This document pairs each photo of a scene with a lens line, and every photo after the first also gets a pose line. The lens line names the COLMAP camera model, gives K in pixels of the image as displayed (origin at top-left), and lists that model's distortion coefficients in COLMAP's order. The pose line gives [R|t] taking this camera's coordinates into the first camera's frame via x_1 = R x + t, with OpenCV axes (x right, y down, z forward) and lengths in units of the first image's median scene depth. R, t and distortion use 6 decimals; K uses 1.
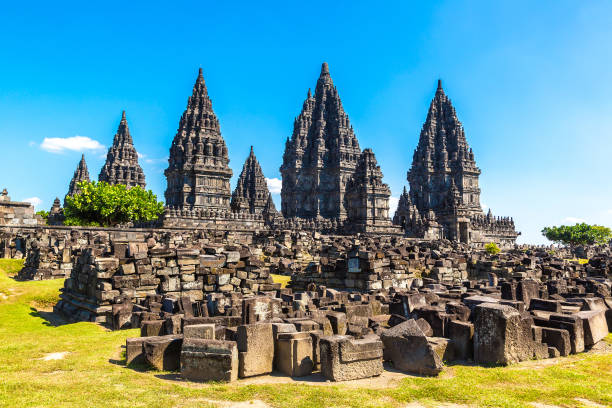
lens RADIAL K [[672.4, 0, 306.0], [0, 672.4, 204.0], [0, 0, 1]] dist [-0.145960, -0.004308]
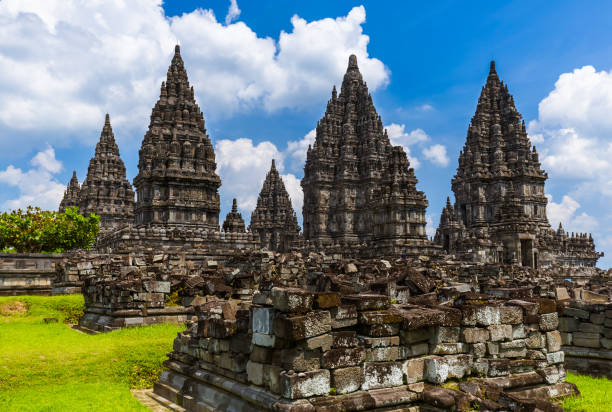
lens RADIAL K [[694.2, 0, 307.5], [0, 694.2, 241.3], [0, 0, 1]] dist [0.064698, 0.007655]
pose [[0.997771, -0.017587, -0.064374, 0.040024], [0.018654, 0.999698, 0.016019, 0.011979], [0.064073, -0.017184, 0.997797, 0.196760]]
